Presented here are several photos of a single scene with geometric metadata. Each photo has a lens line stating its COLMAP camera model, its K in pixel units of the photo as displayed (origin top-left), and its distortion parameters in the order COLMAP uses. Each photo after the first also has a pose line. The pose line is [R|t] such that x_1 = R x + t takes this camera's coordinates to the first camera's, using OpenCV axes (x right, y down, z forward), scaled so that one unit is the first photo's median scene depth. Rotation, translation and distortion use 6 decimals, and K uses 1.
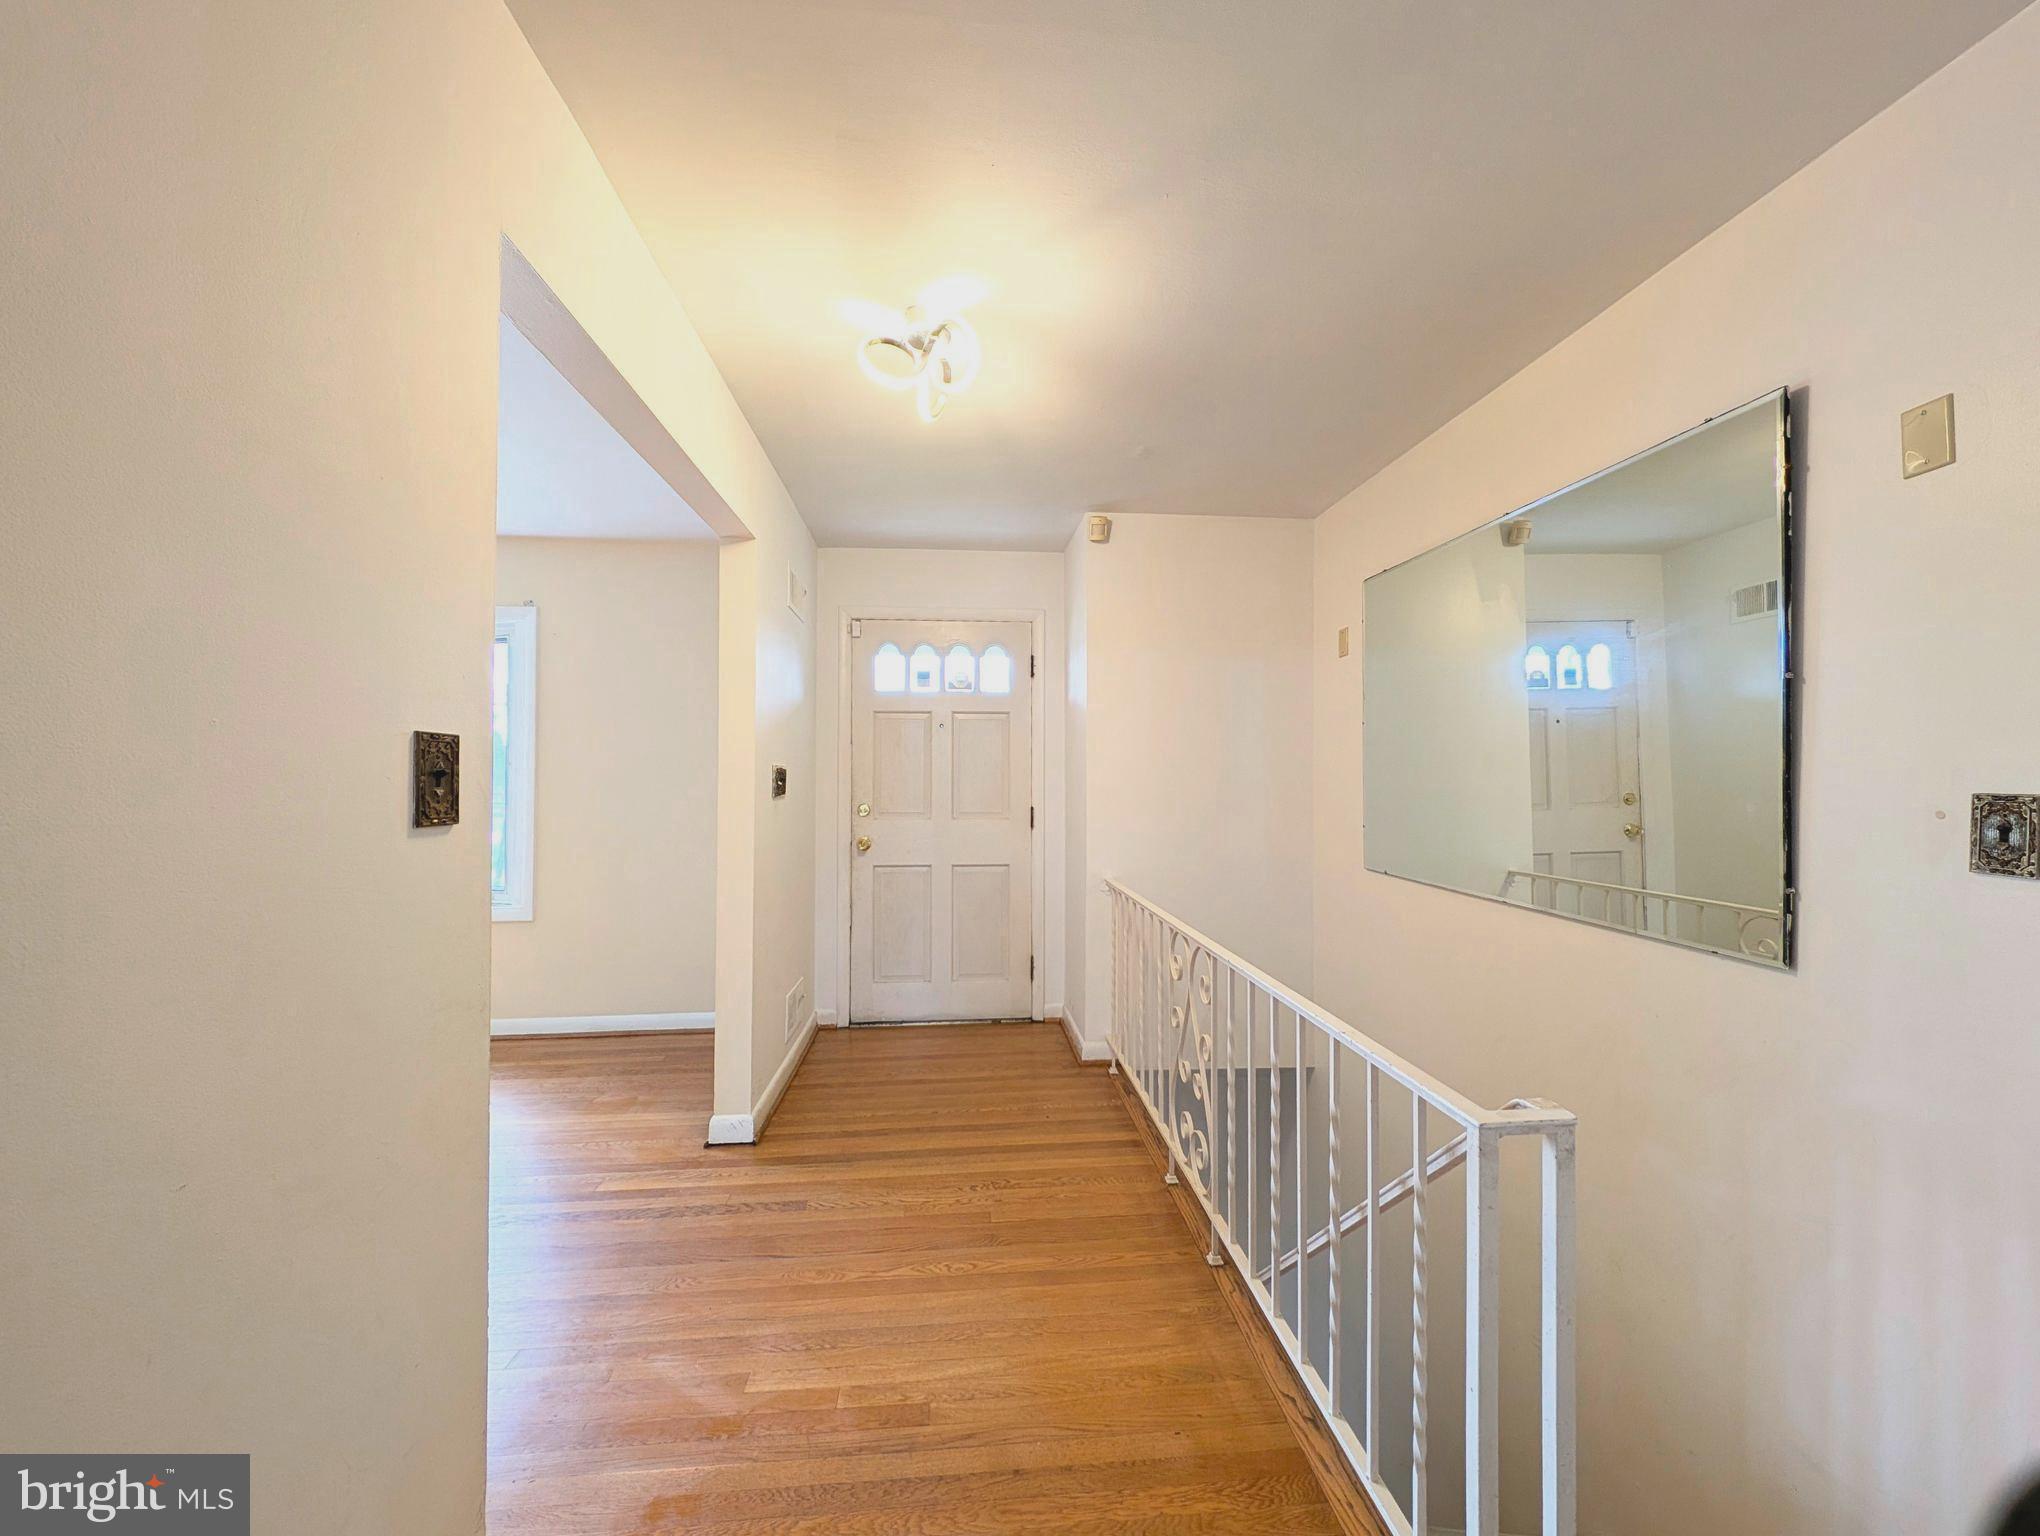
lens RADIAL K [[802.2, 0, 1021.1], [0, 802.2, 776.4], [0, 0, 1]] dist [0.011581, -0.000442]
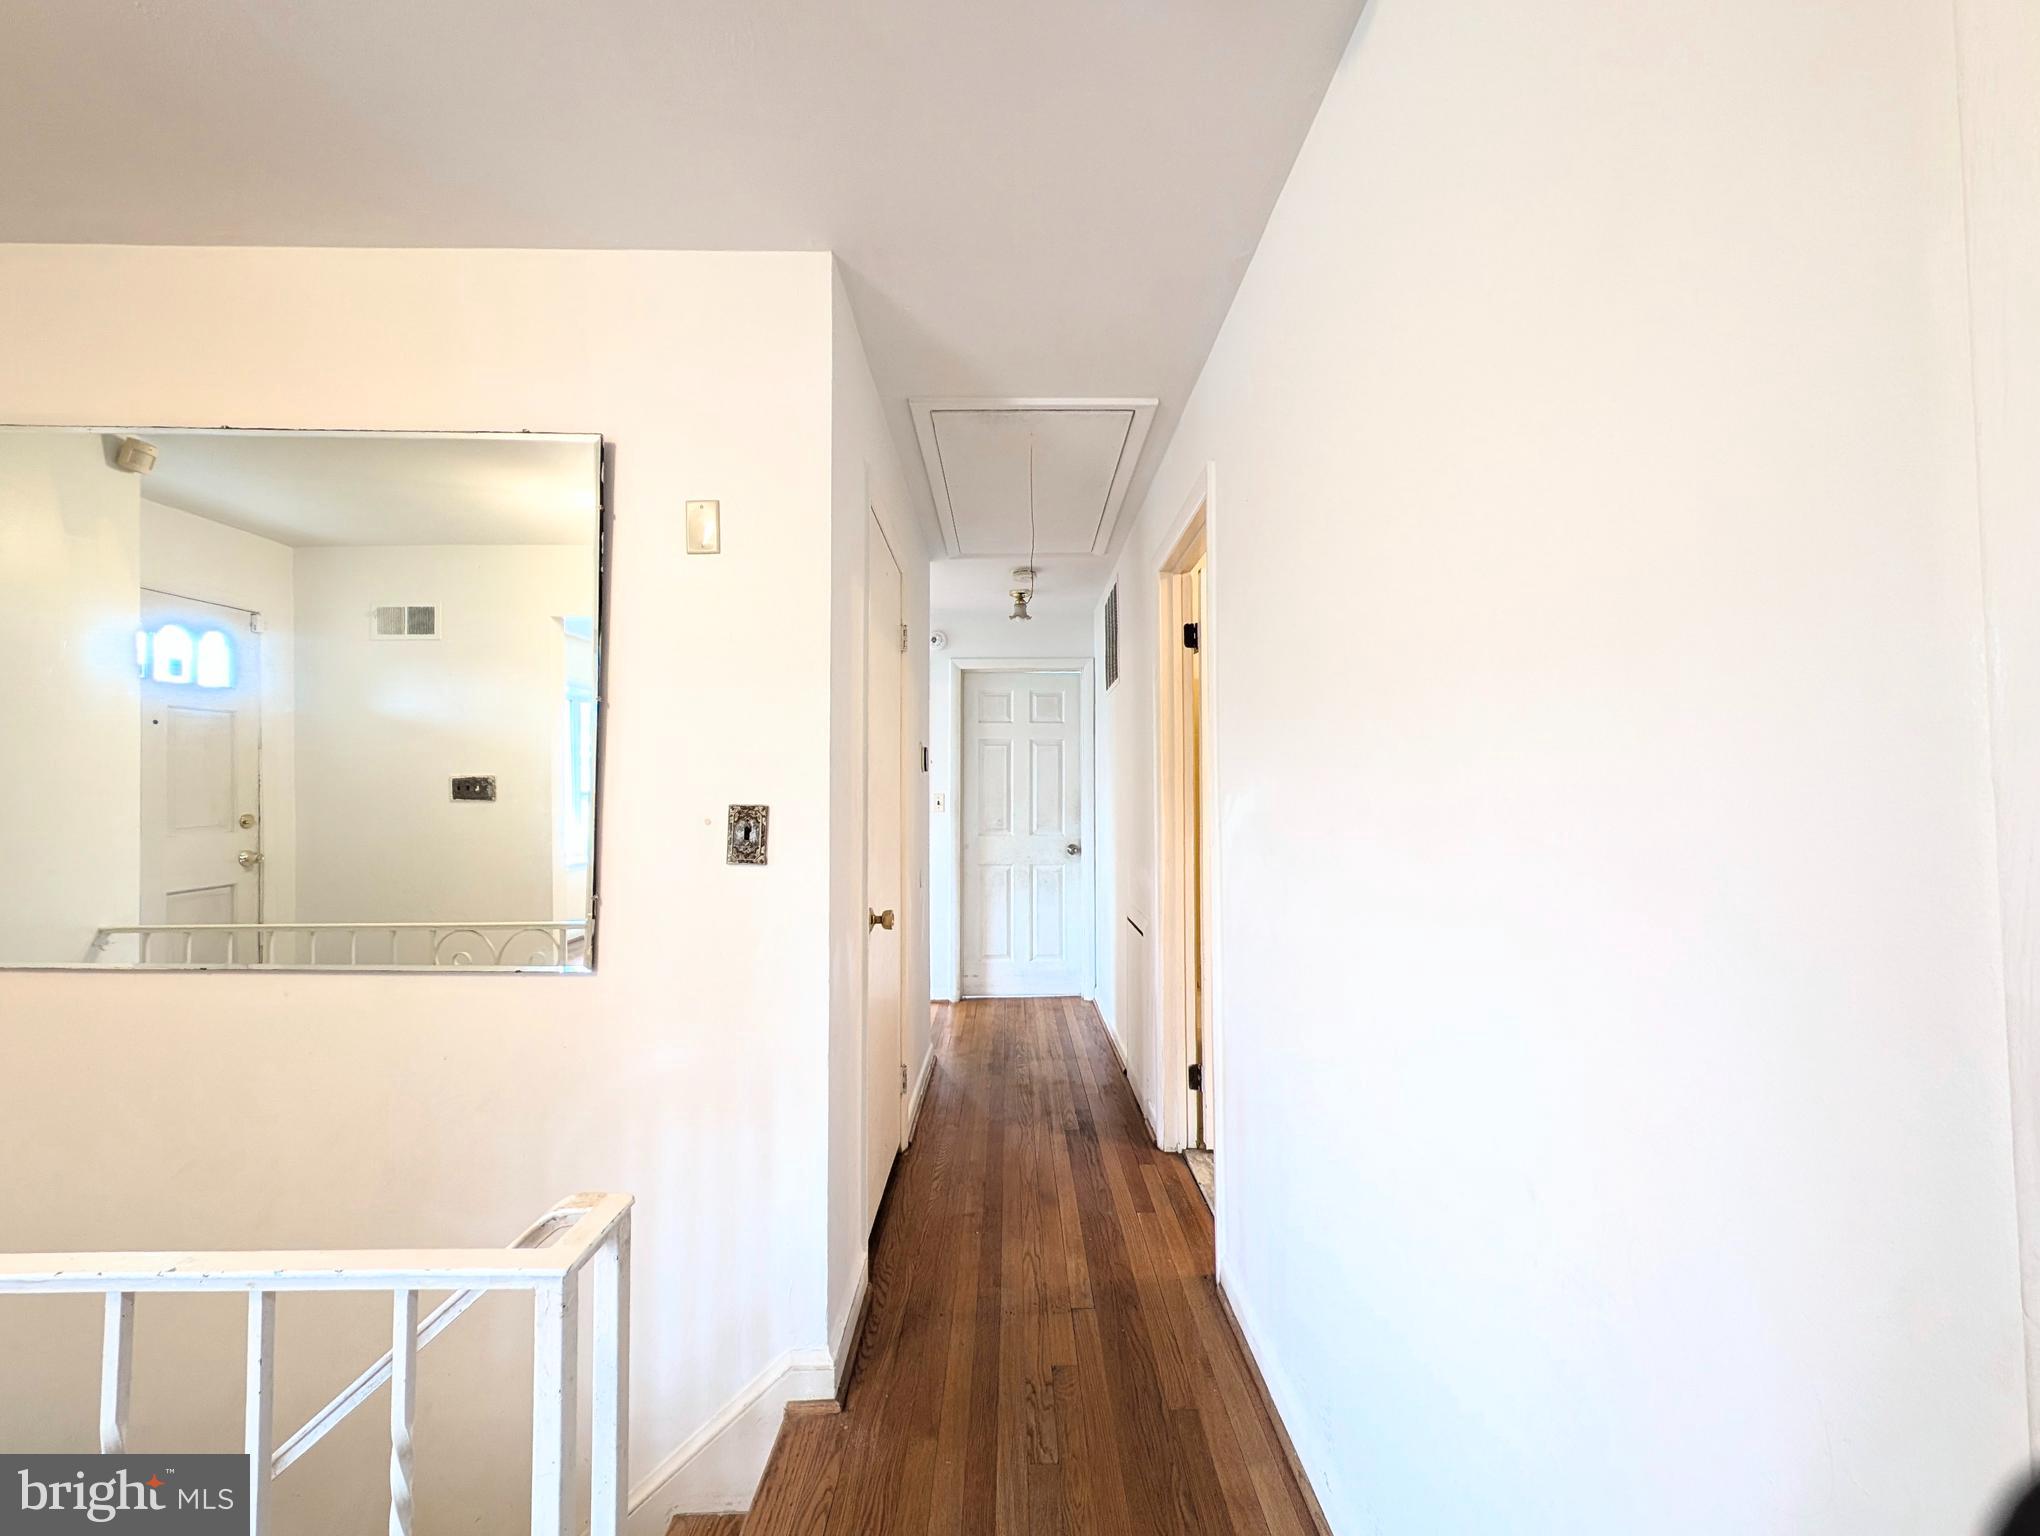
lens RADIAL K [[802.2, 0, 1021.1], [0, 802.2, 776.4], [0, 0, 1]] dist [0.011581, -0.000442]
pose [[0.089679, 0.026116, 0.995628, -0.043978], [-0.000181, 0.999657, -0.026205, 0.004322], [-0.995971, 0.002170, 0.089653, 0.192303]]
